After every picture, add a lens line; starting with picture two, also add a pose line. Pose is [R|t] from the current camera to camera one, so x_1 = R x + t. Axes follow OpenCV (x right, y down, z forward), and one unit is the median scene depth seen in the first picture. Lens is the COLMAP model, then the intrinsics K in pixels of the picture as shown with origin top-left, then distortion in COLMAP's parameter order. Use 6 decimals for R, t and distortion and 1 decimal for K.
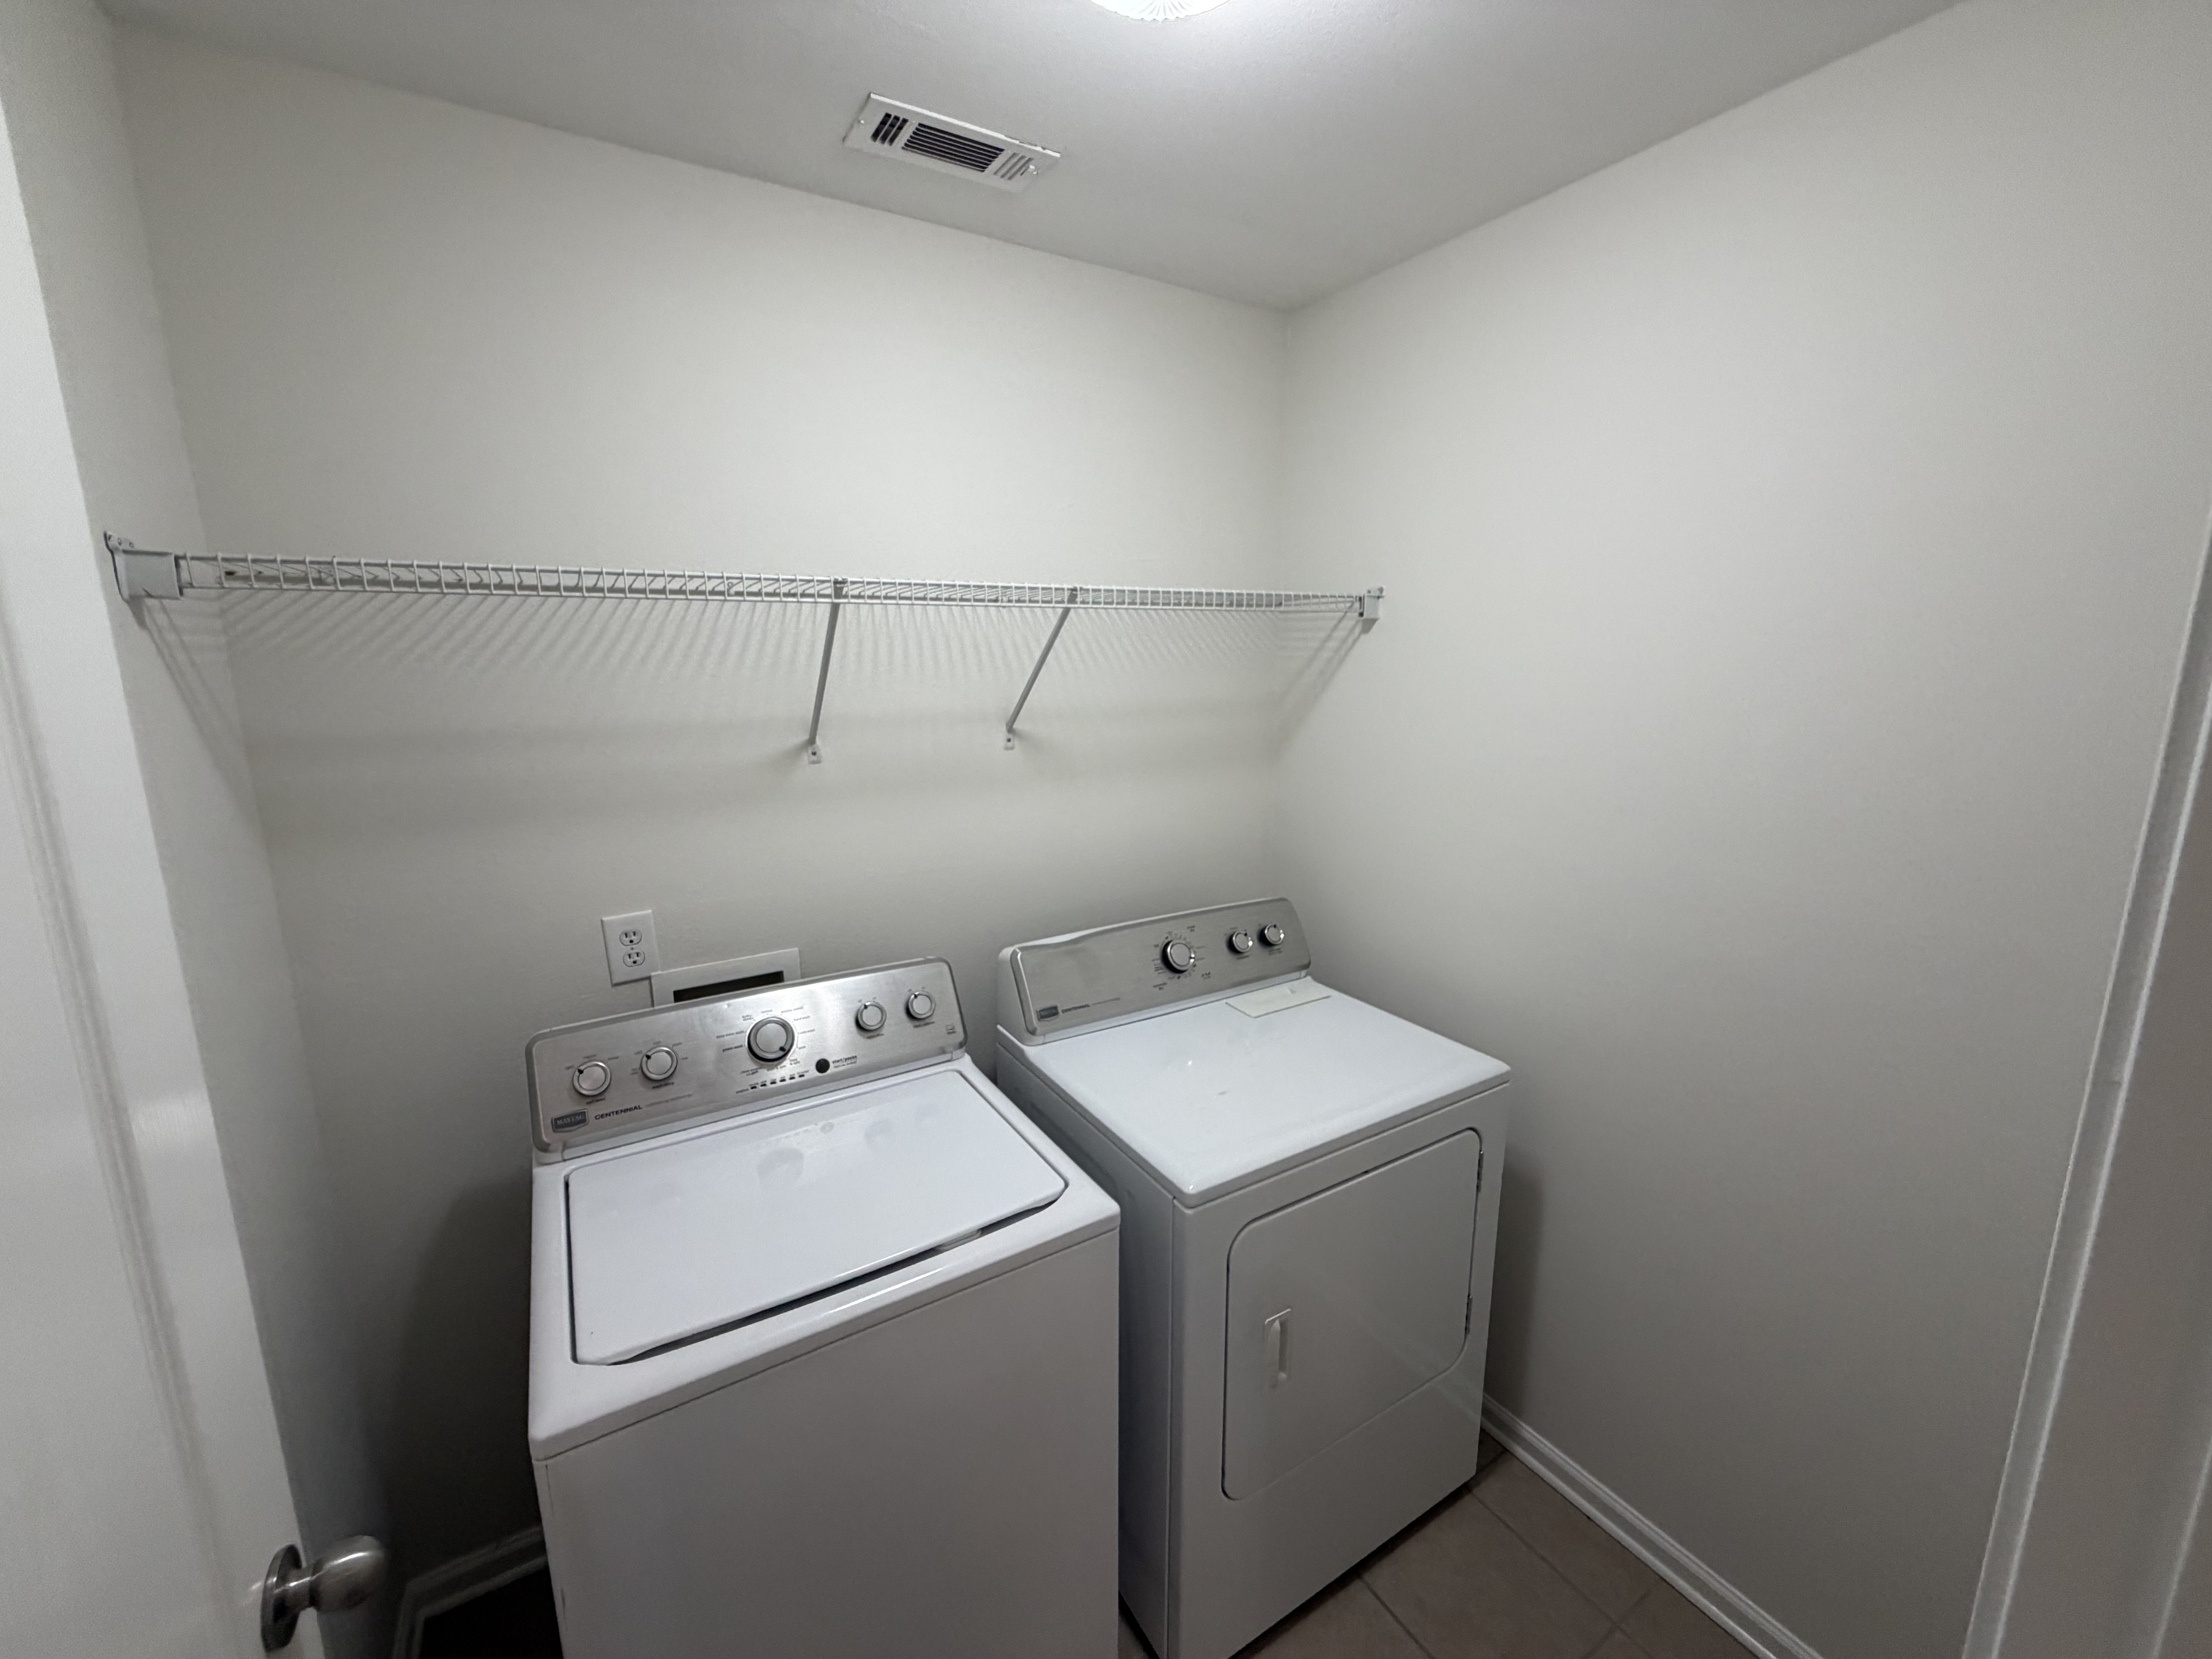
lens RADIAL K [[879.6, 0, 1099.7], [0, 879.6, 825.5], [0, 0, 1]] dist [0.000138, 0.000088]
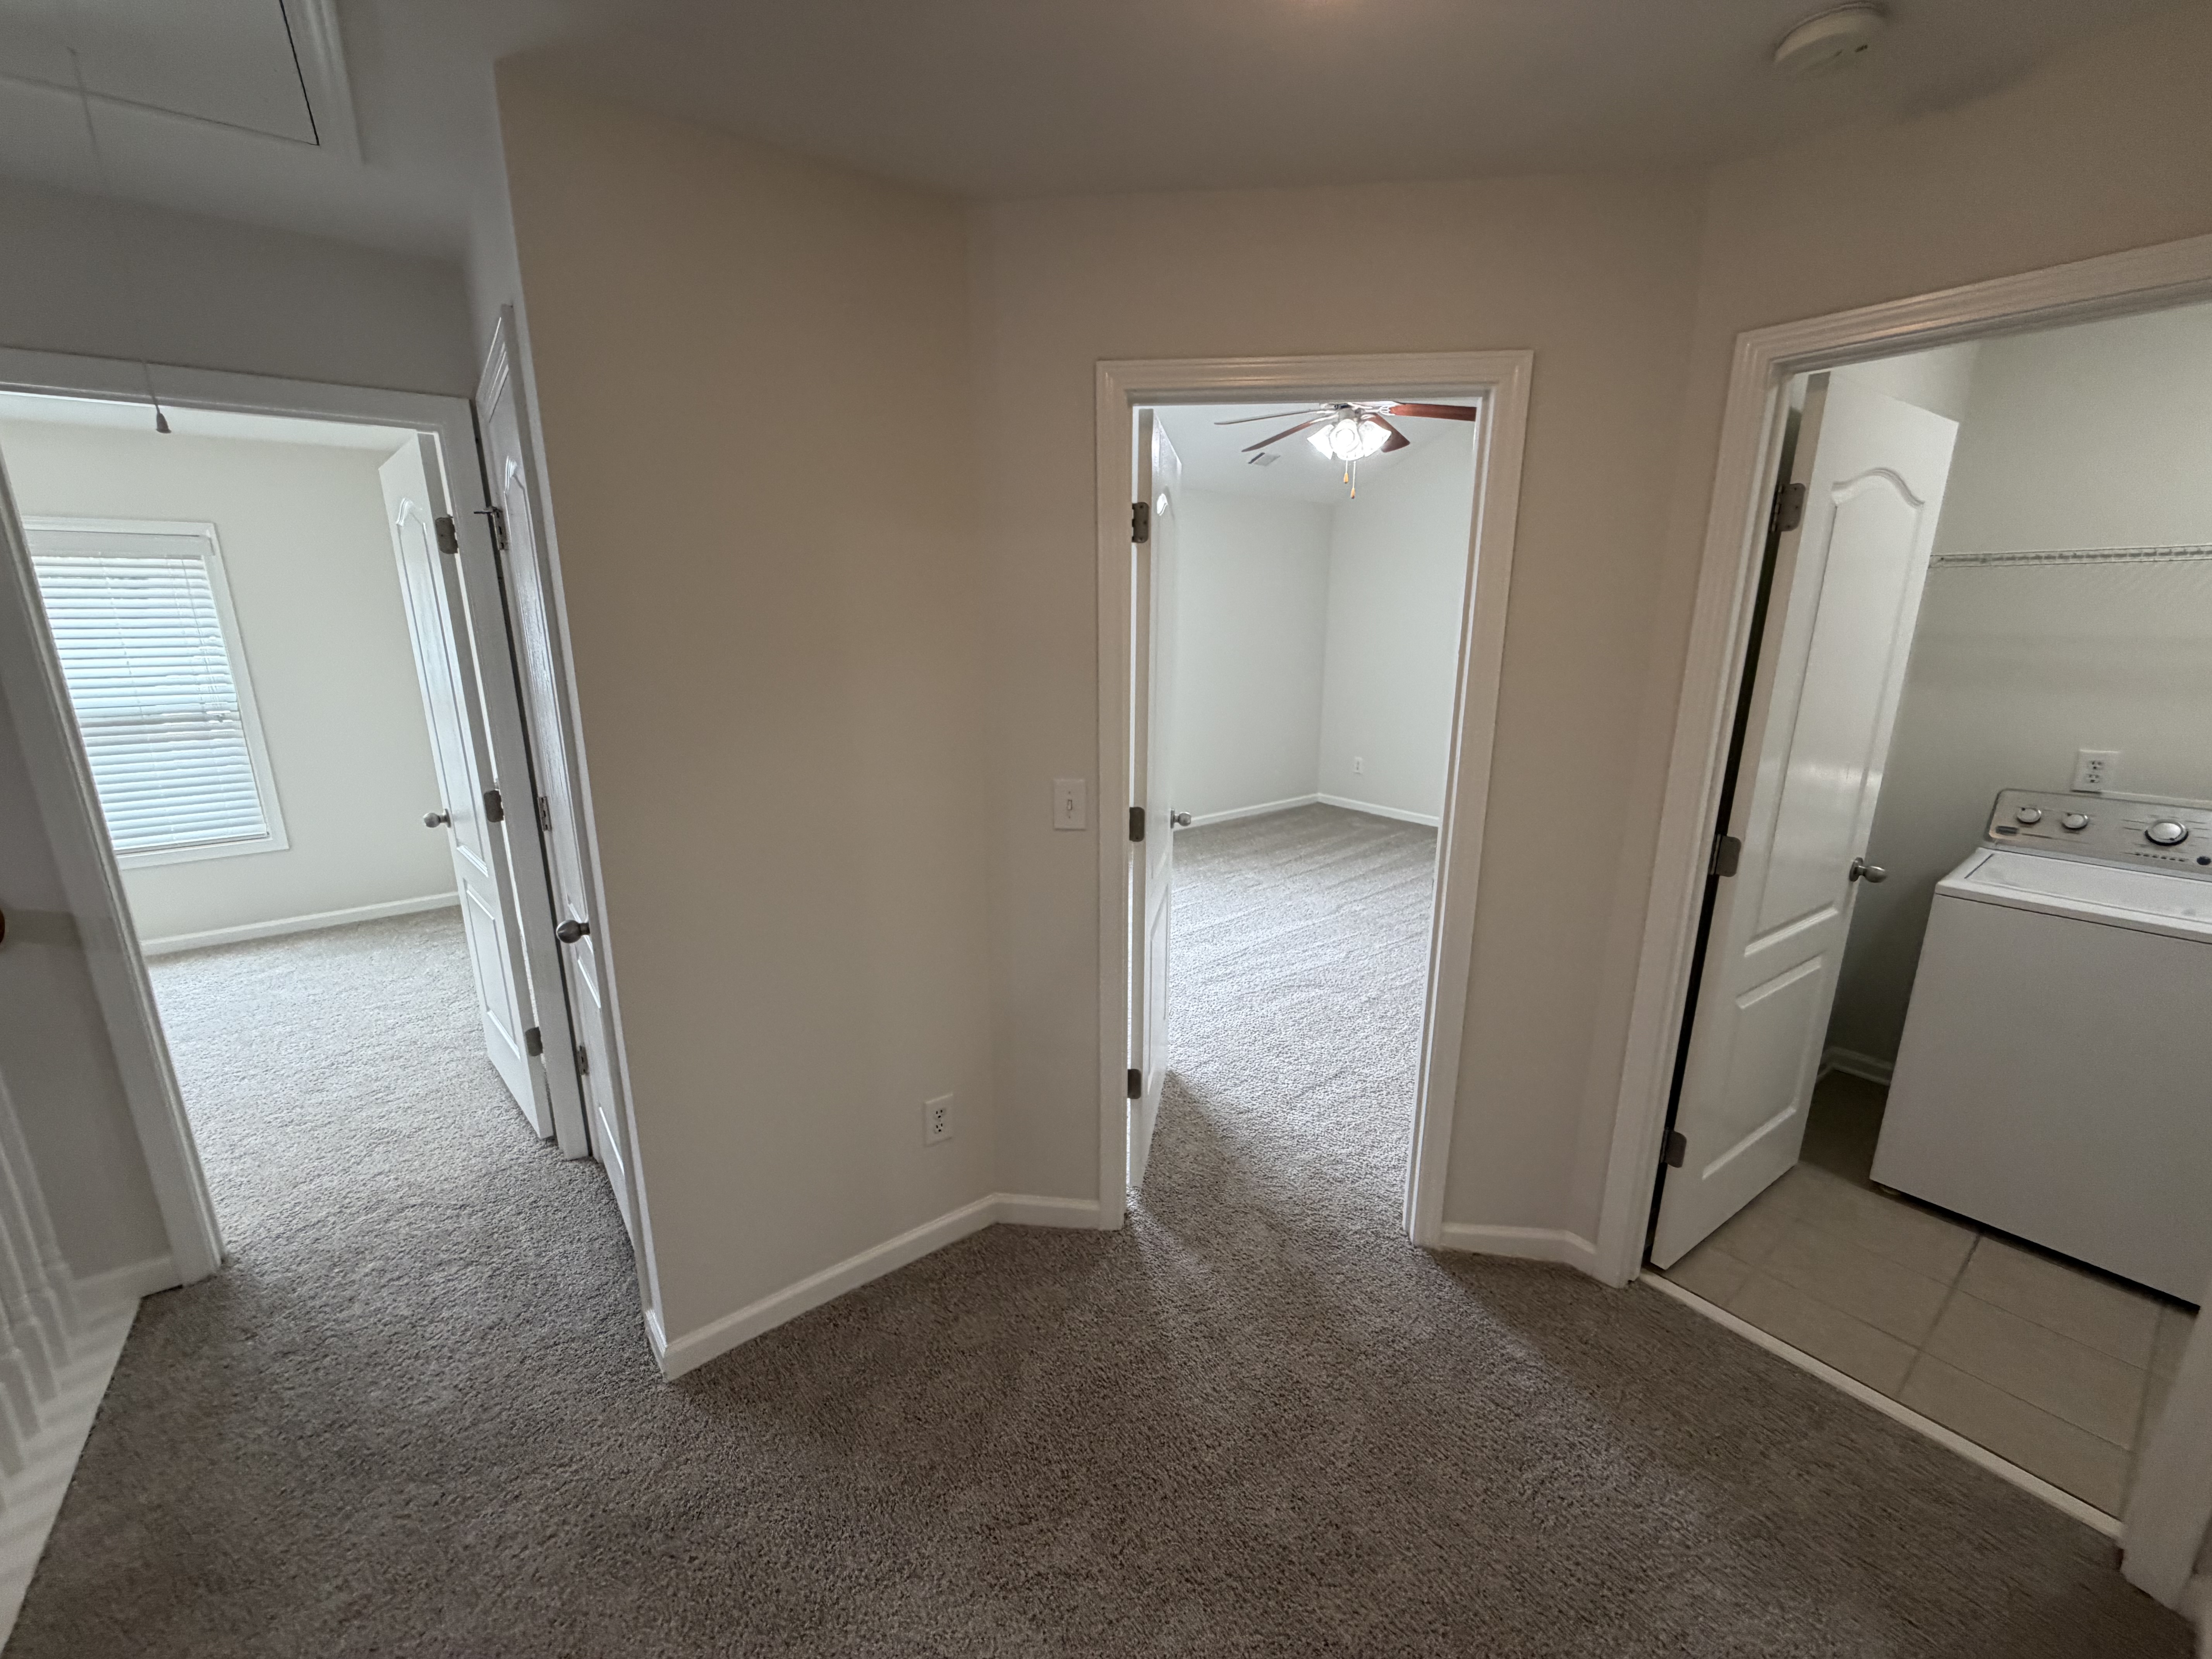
lens RADIAL K [[878.9, 0, 1103.3], [0, 878.9, 822.0], [0, 0, 1]] dist [-0.000057, -0.000357]
pose [[0.123110, 0.251126, -0.960094, 0.947356], [-0.210263, 0.952089, 0.222071, 0.283267], [0.969863, 0.174533, 0.170014, -1.195627]]
